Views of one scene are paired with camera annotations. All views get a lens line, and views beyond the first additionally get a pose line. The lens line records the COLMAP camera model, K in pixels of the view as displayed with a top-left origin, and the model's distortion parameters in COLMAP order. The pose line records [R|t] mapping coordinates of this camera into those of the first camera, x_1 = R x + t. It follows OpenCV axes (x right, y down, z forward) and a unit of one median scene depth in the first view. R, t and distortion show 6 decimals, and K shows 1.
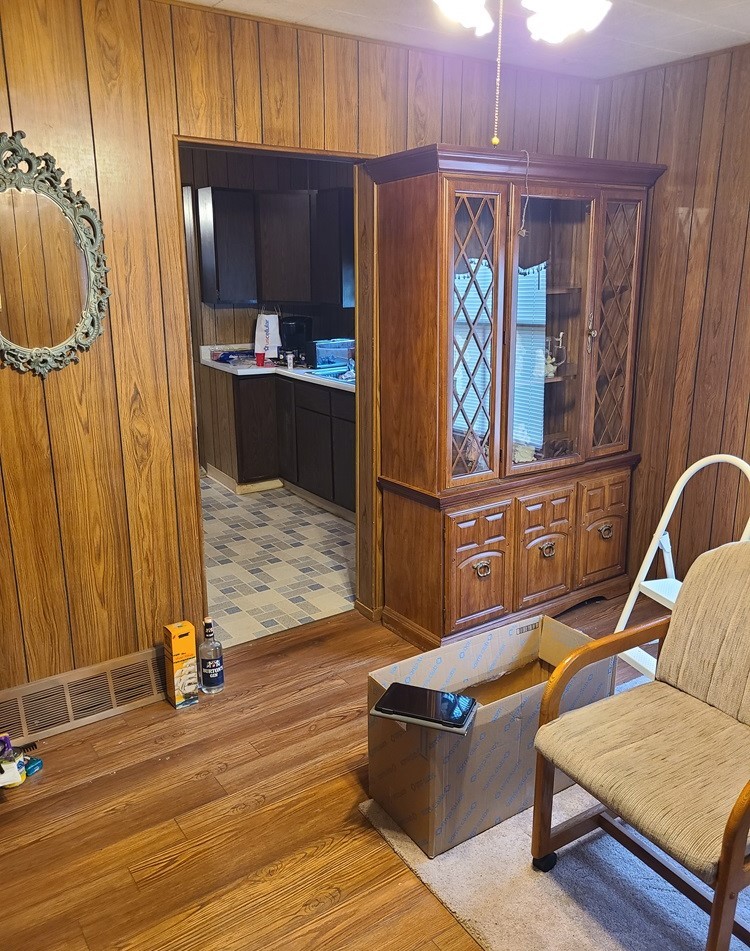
lens RADIAL K [[752.4, 0, 376.2], [0, 752.4, 479.3], [0, 0, 1]] dist [0.046805, 0.003712]
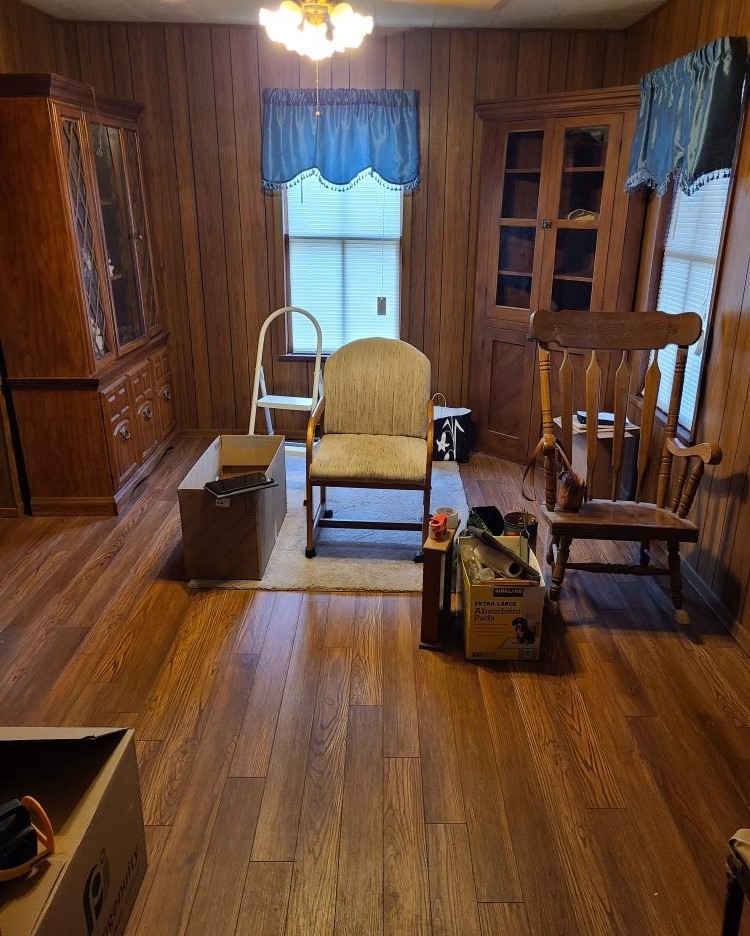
lens RADIAL K [[746.2, 0, 375.7], [0, 746.2, 470.8], [0, 0, 1]] dist [0.046974, -0.009454]
pose [[0.584646, -0.278891, 0.761846, -0.599557], [0.213563, 0.958842, 0.187117, 0.036174], [-0.782675, 0.053305, 0.620144, -0.088689]]
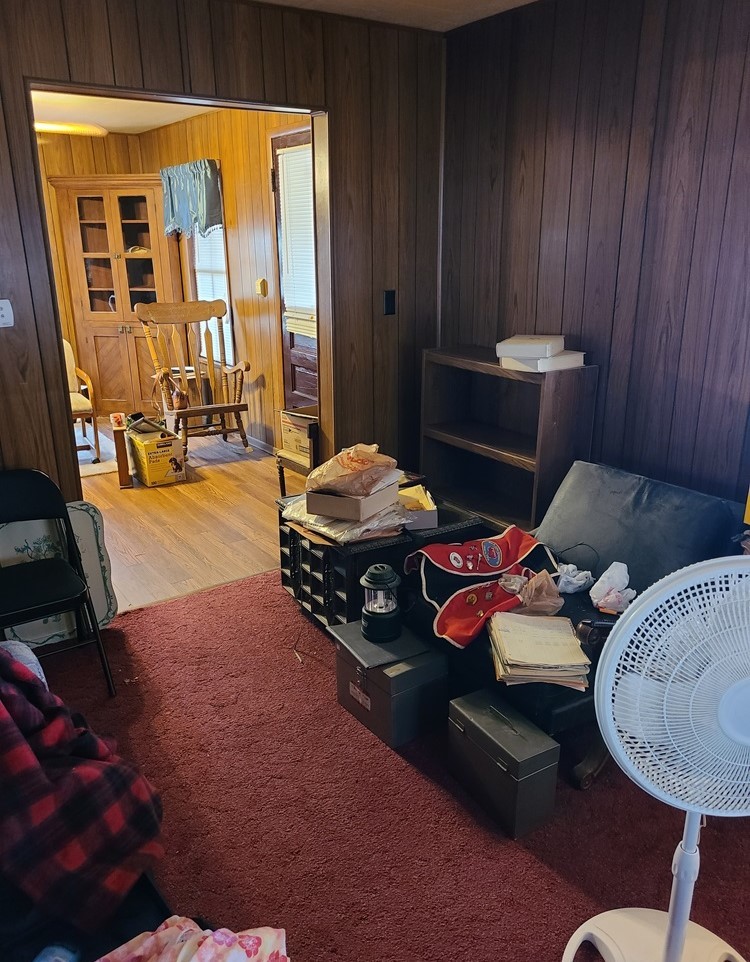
lens RADIAL K [[765.9, 0, 376.9], [0, 765.9, 482.8], [0, 0, 1]] dist [-0.035051, -0.004046]
pose [[0.012755, -0.321479, 0.946831, -1.991139], [0.274367, 0.911689, 0.305852, 0.066879], [-0.961541, 0.255878, 0.099832, -0.355090]]
